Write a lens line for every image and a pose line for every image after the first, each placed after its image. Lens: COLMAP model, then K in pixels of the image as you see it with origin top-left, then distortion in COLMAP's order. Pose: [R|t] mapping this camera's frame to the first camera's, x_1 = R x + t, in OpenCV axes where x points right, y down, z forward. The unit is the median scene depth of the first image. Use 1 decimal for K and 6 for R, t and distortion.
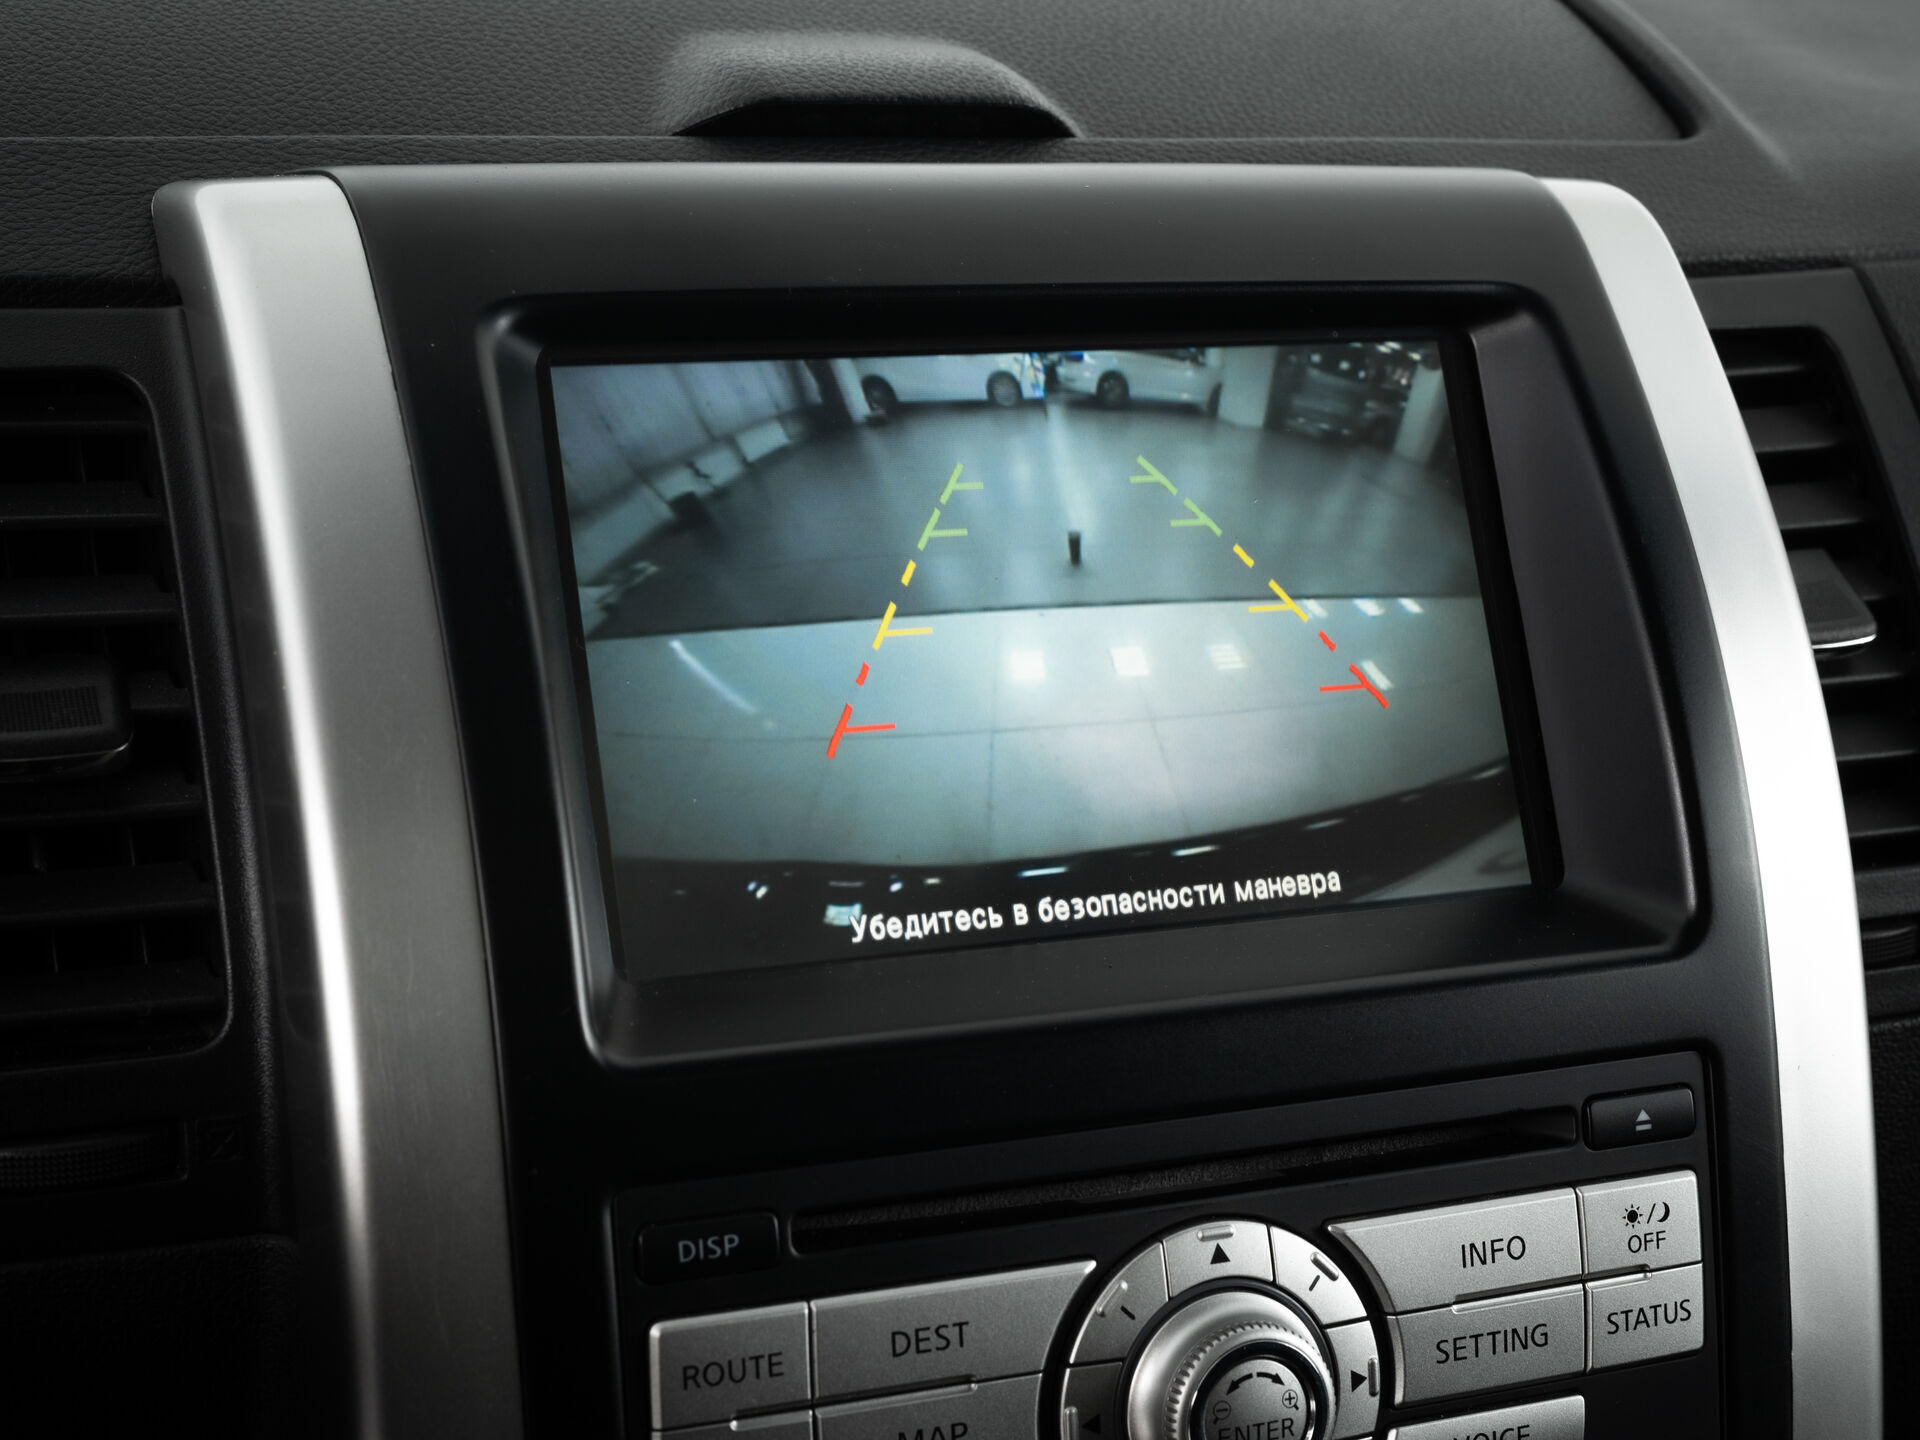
lens RADIAL K [[3373.1, 0, 1005.9], [0, 3373.1, 723.0], [0, 0, 1]] dist [-0.001668, 0.037500]
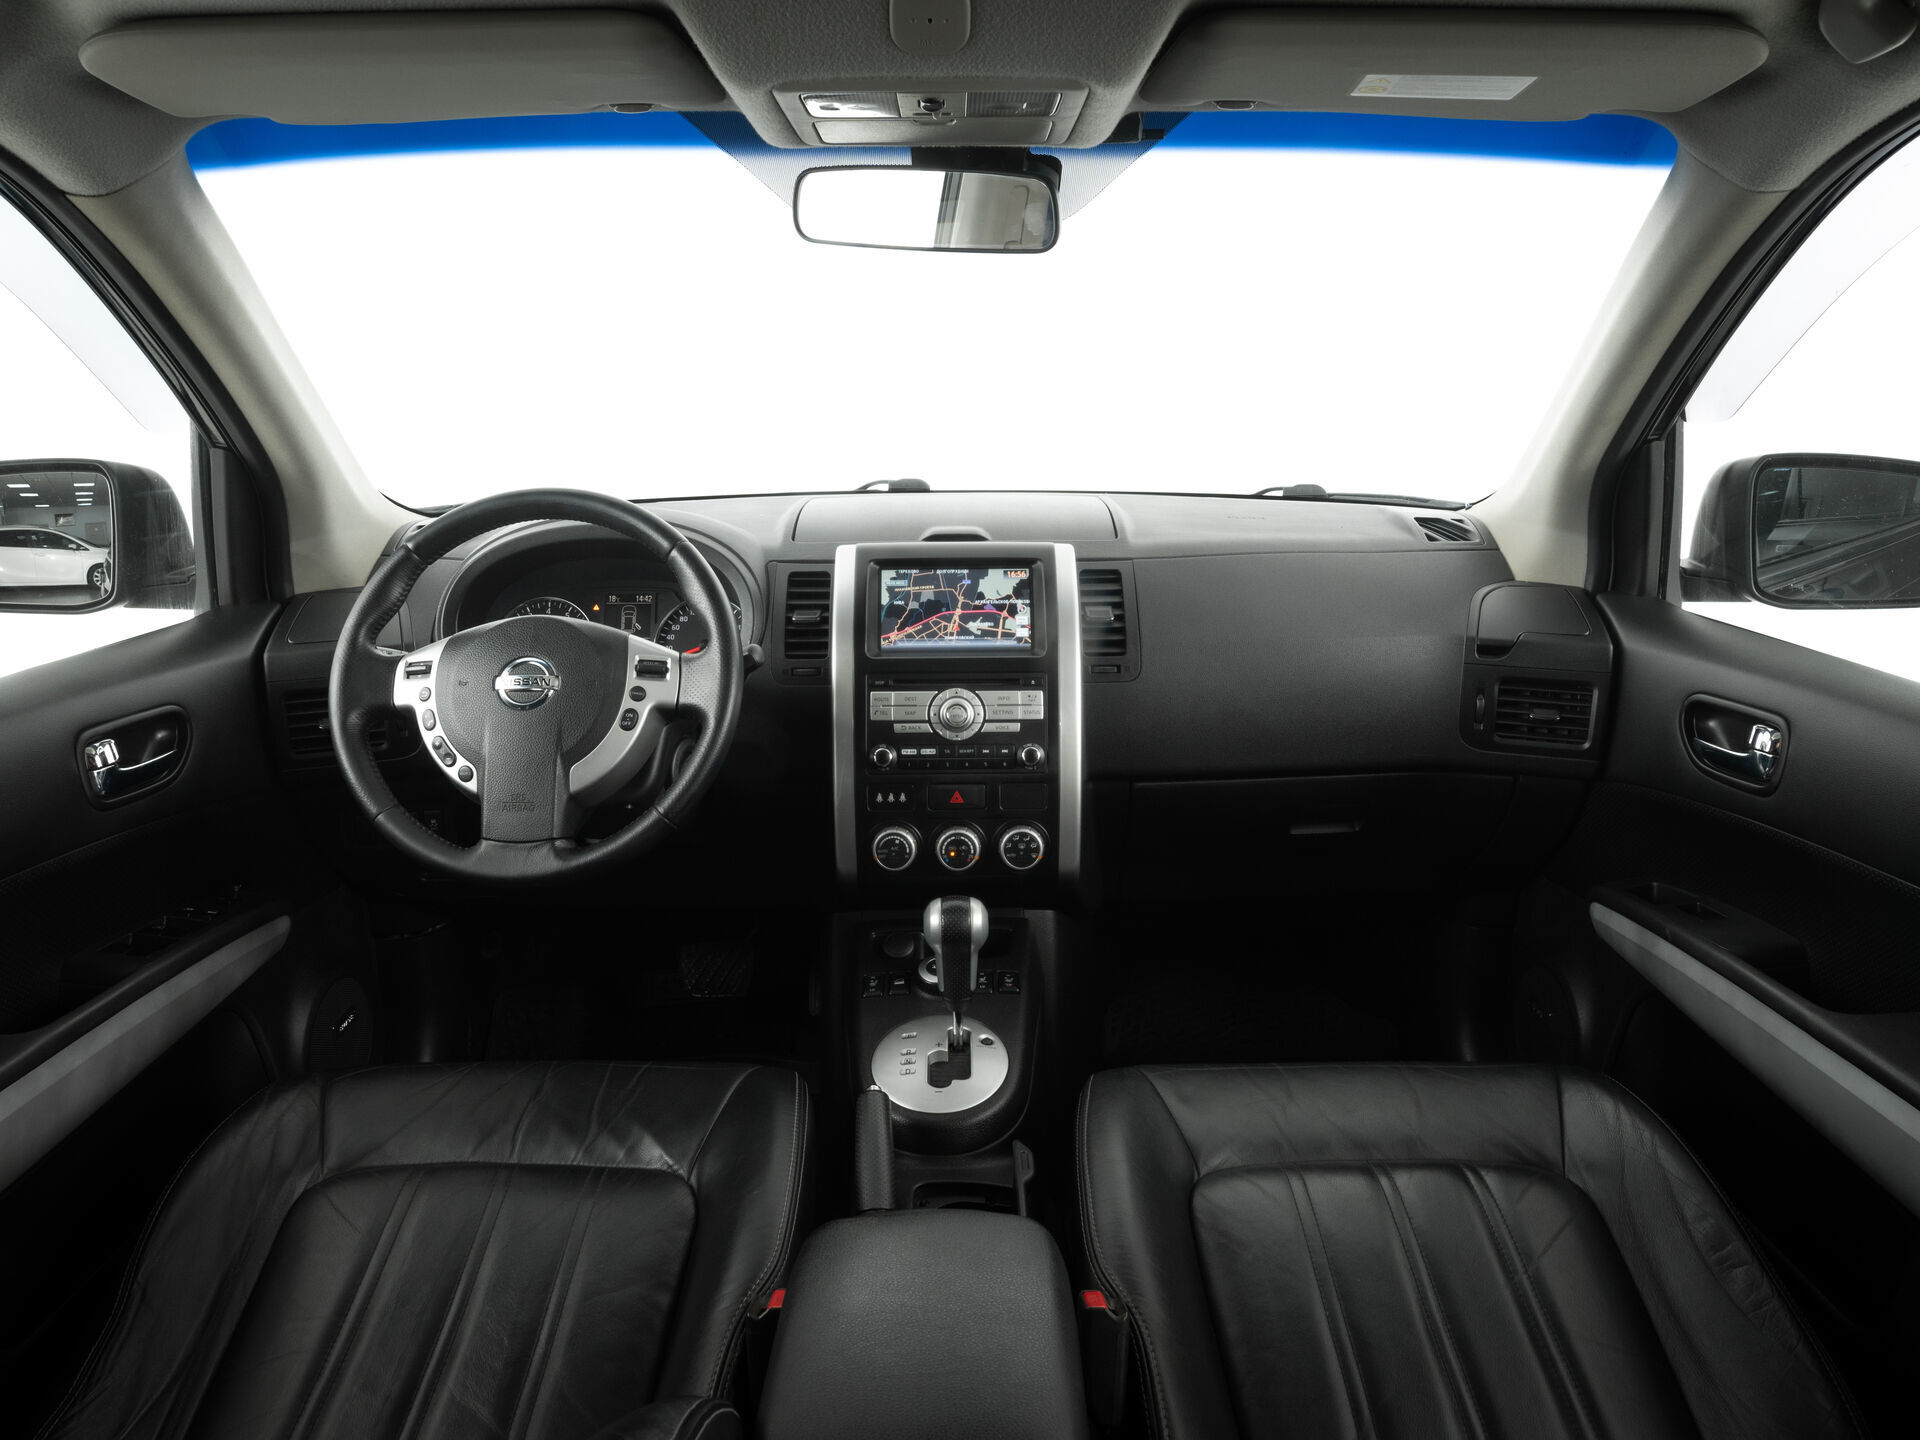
lens RADIAL K [[1308.5, 0, 971.4], [0, 1308.5, 721.0], [0, 0, 1]] dist [-0.020803, -0.002871]
pose [[0.916553, 0.018090, -0.399504, 1.120774], [-0.058955, 0.994174, -0.090237, 0.438885], [0.395544, 0.106260, 0.912279, -1.370867]]
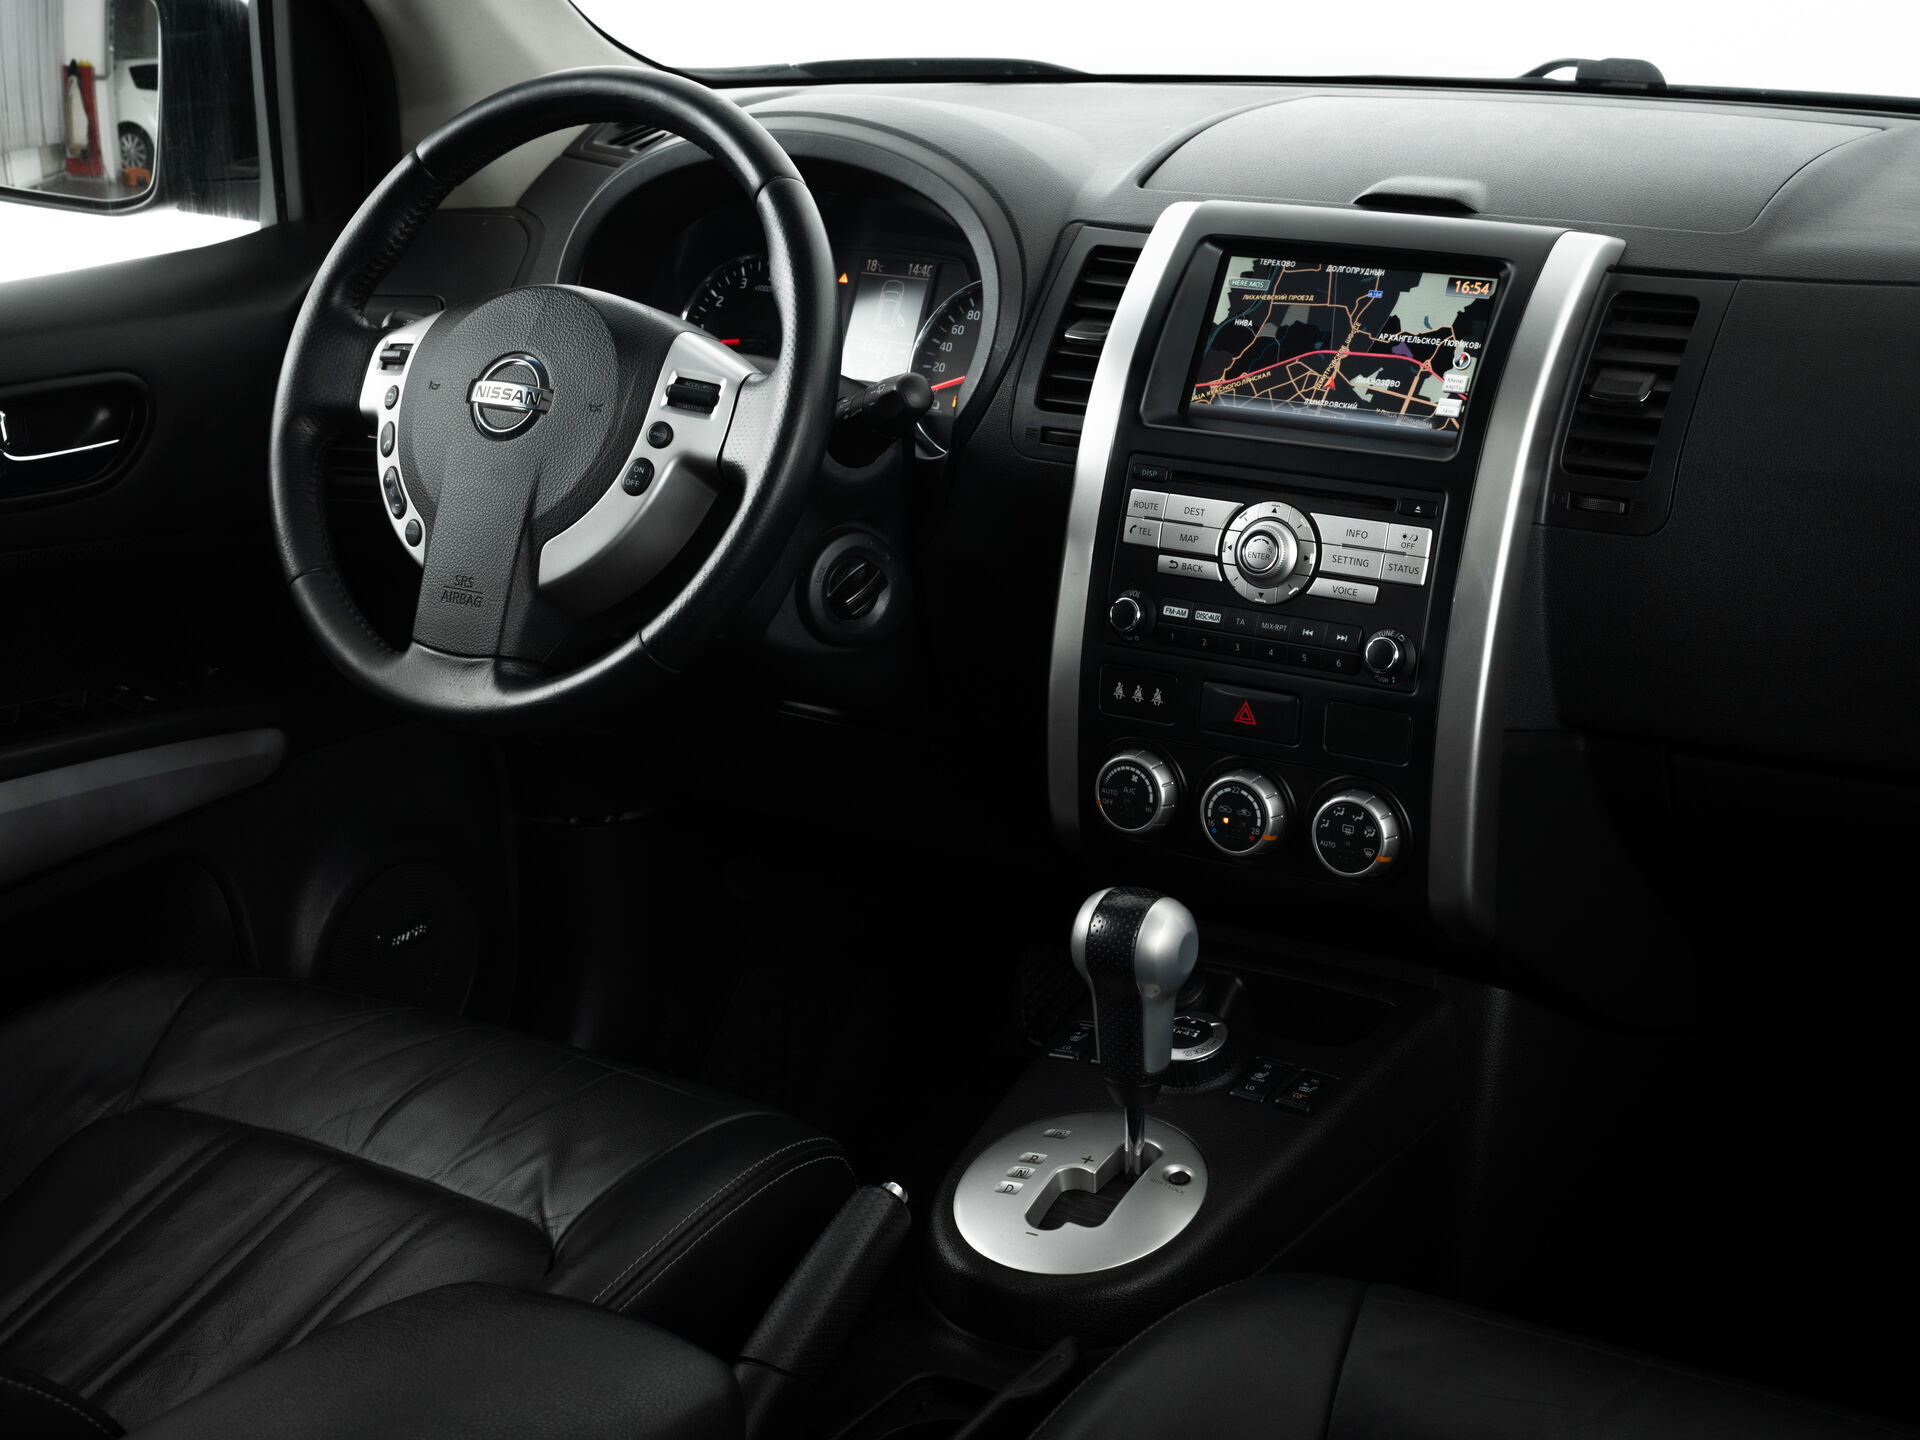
lens RADIAL K [[3198.9, 0, 962.8], [0, 3198.9, 750.4], [0, 0, 1]] dist [-0.003820, -0.035482]
pose [[0.545974, 0.177138, -0.818861, 2.565913], [-0.228872, 0.971750, 0.057611, 0.273248], [0.805934, 0.155960, 0.571093, -1.084339]]
